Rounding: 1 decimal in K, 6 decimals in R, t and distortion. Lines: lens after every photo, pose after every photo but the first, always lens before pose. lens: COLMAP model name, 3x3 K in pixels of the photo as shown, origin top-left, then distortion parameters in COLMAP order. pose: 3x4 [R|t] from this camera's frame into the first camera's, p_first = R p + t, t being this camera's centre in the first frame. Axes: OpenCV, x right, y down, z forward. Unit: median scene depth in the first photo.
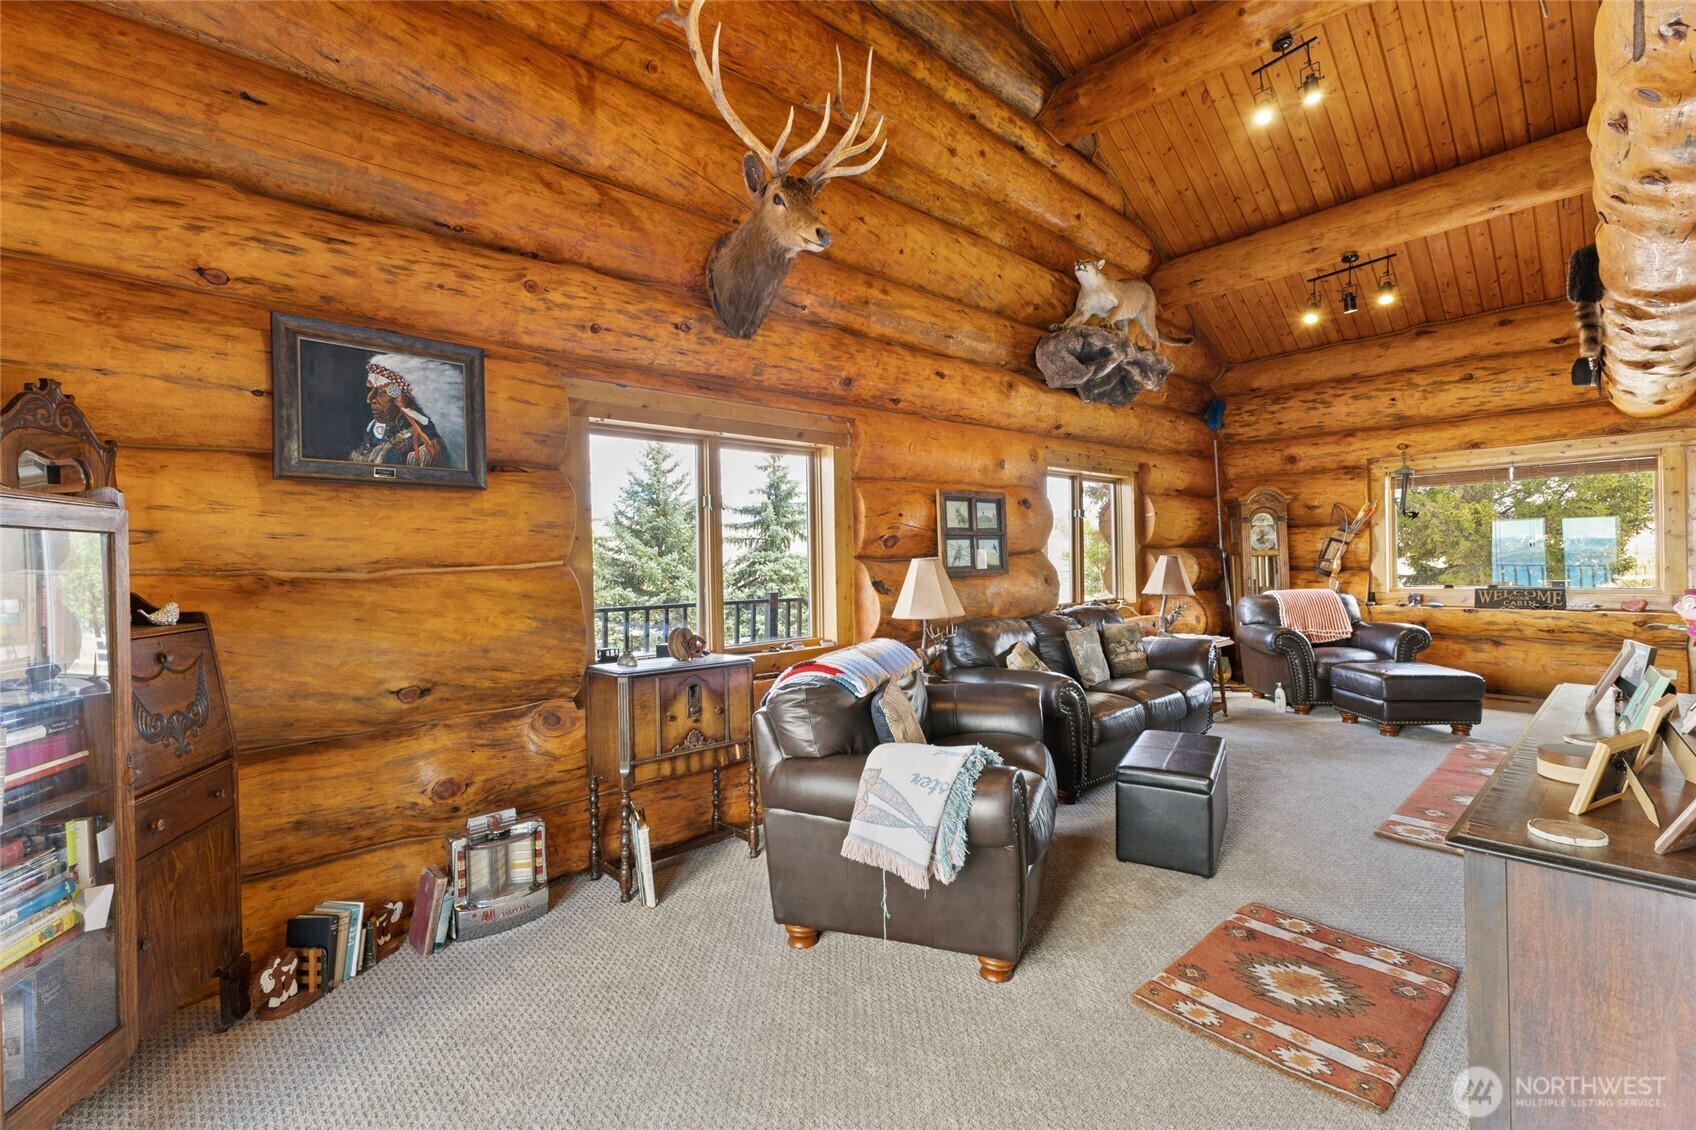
lens RADIAL K [[730.1, 0, 850.6], [0, 730.1, 559.3], [0, 0, 1]] dist [0.009303, -0.002511]
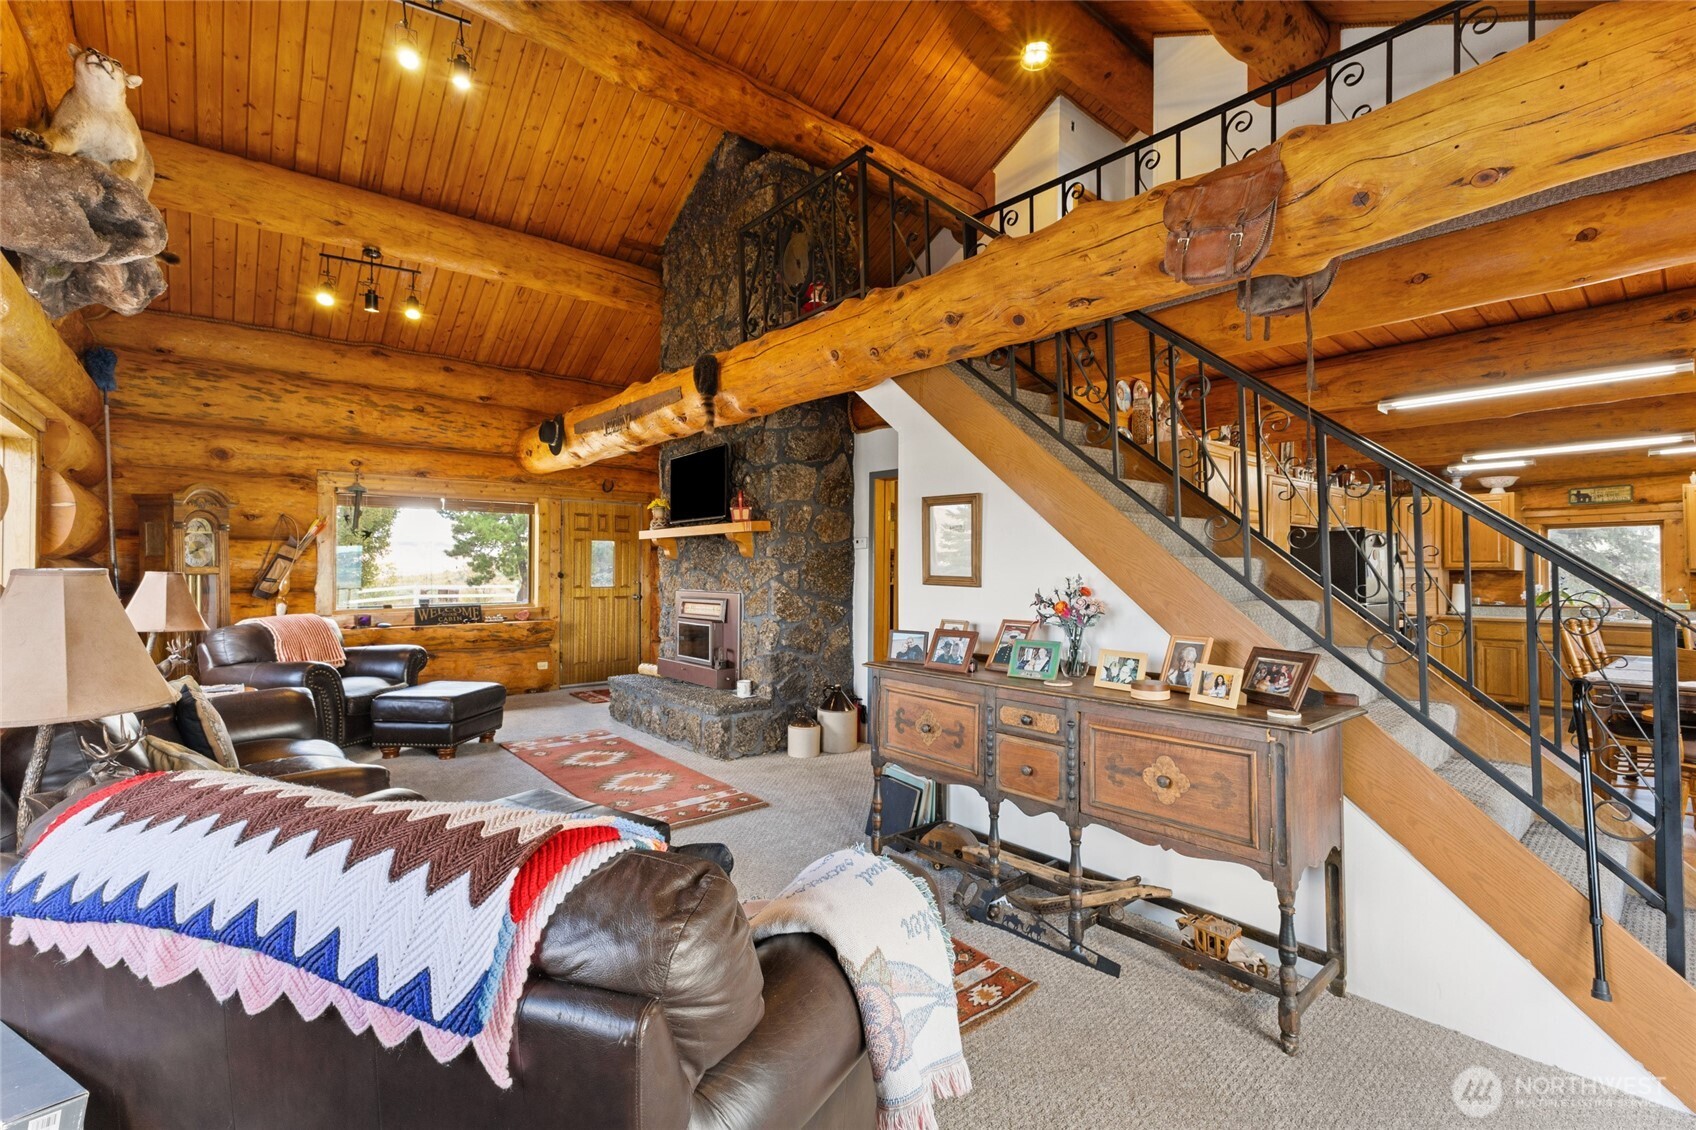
lens RADIAL K [[730.1, 0, 844.1], [0, 730.1, 562.2], [0, 0, 1]] dist [0.009303, -0.002511]
pose [[0.057600, 0.031295, 0.997849, -0.336133], [-0.001372, 0.999510, -0.031267, 0.011899], [-0.998339, 0.000432, 0.057614, 0.615029]]
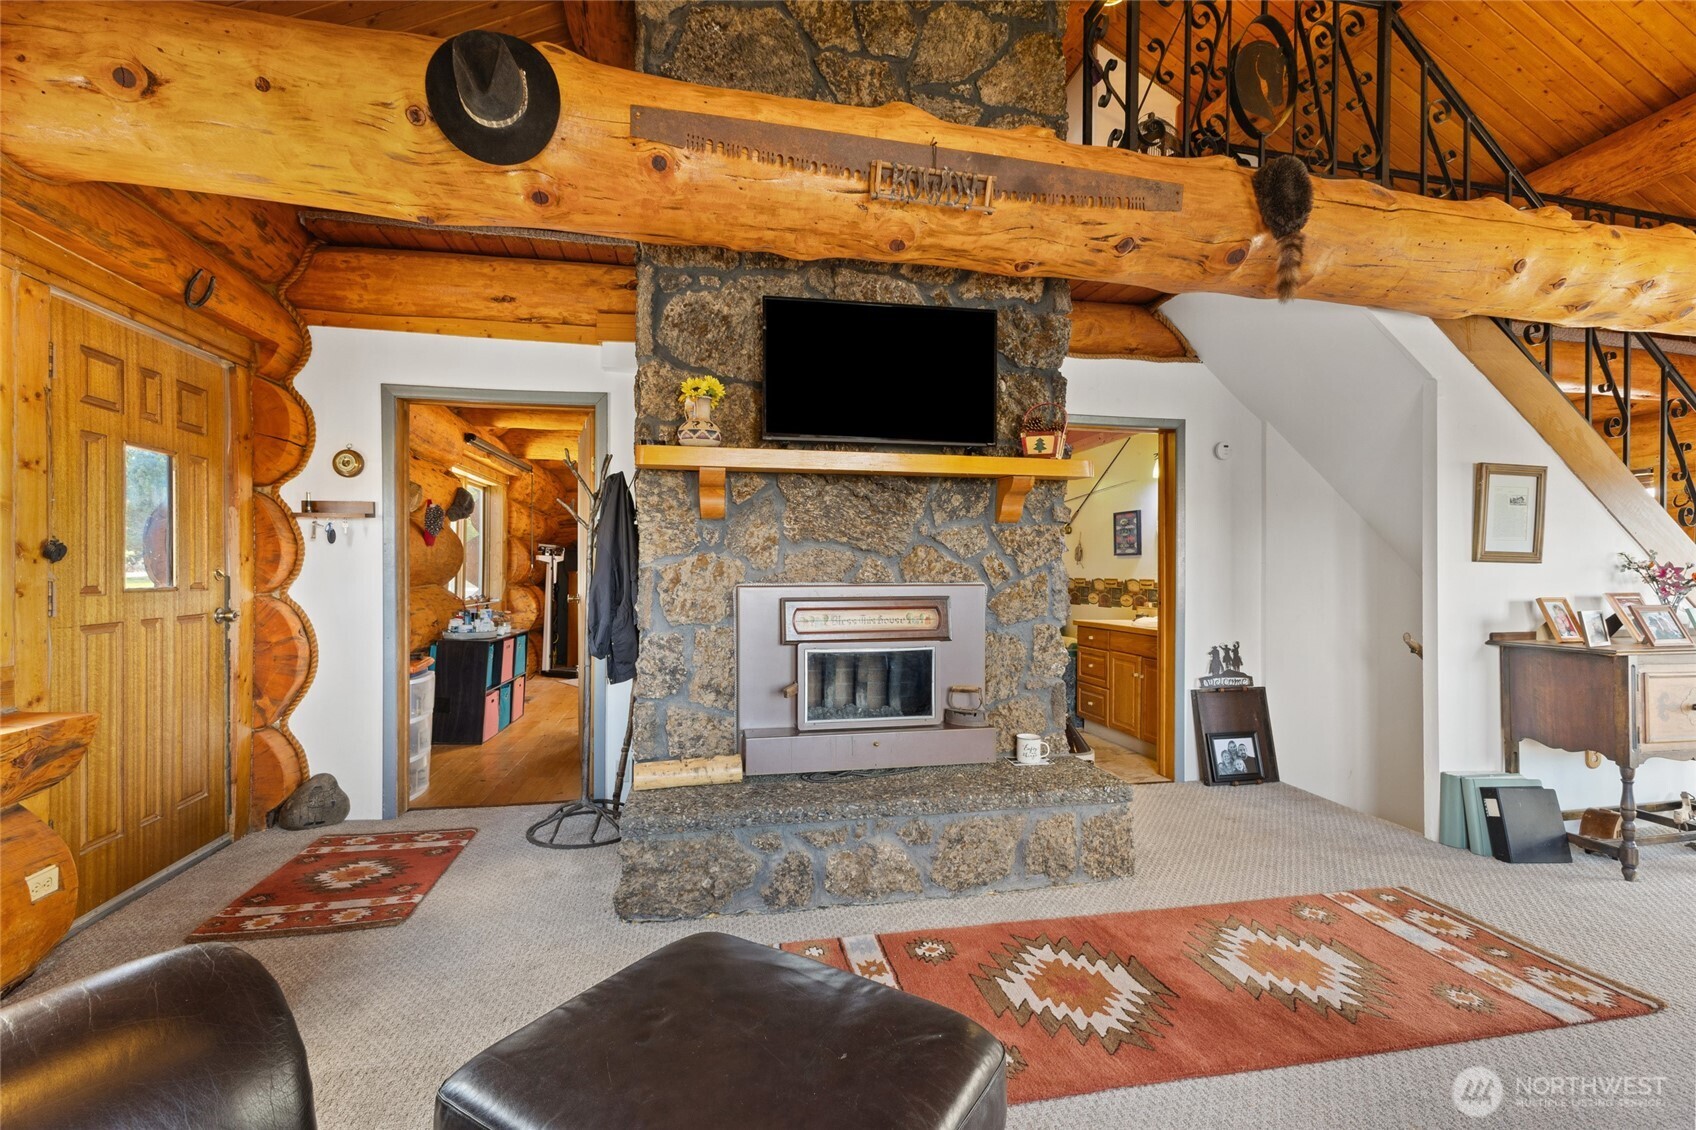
lens RADIAL K [[730.1, 0, 842.0], [0, 730.1, 573.8], [0, 0, 1]] dist [0.009303, -0.002511]
pose [[-0.852083, 0.014760, 0.523199, 0.970612], [0.015700, 0.999873, -0.002640, 0.016206], [-0.523171, 0.005965, -0.852207, 1.829509]]
